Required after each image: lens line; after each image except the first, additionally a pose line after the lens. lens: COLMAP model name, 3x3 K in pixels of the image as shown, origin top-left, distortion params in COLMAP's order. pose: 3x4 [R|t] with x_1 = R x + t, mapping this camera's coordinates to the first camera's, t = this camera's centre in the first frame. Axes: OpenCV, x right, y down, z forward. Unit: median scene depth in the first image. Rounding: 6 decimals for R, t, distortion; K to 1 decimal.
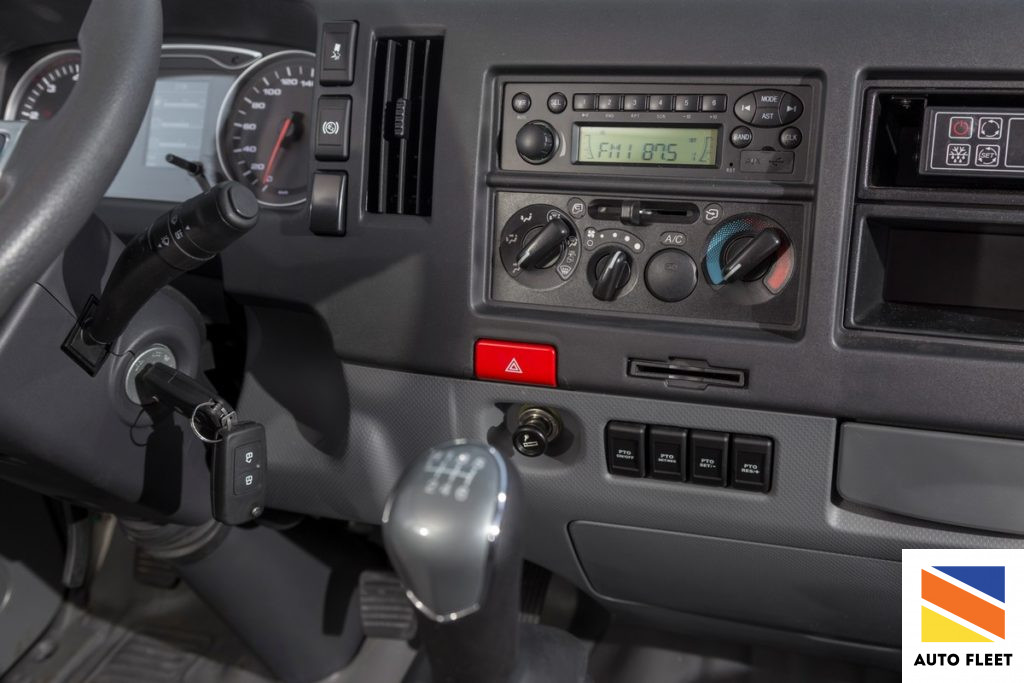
lens RADIAL K [[1039.7, 0, 505.9], [0, 1039.7, 340.8], [0, 0, 1]] dist [0.016365, 0.000000]
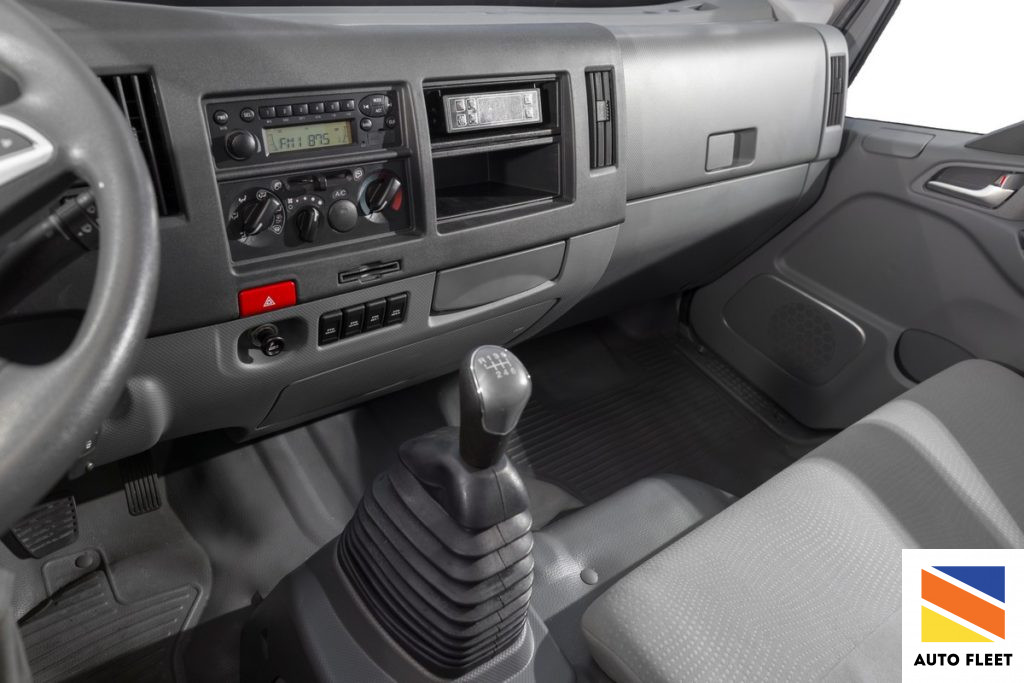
lens RADIAL K [[759.2, 0, 510.5], [0, 759.2, 343.0], [0, 0, 1]] dist [0.001408, -0.000545]
pose [[0.538373, -0.367028, 0.758581, -0.706788], [0.176957, 0.929340, 0.324059, -0.228441], [-0.823918, -0.040228, 0.565279, 0.119136]]
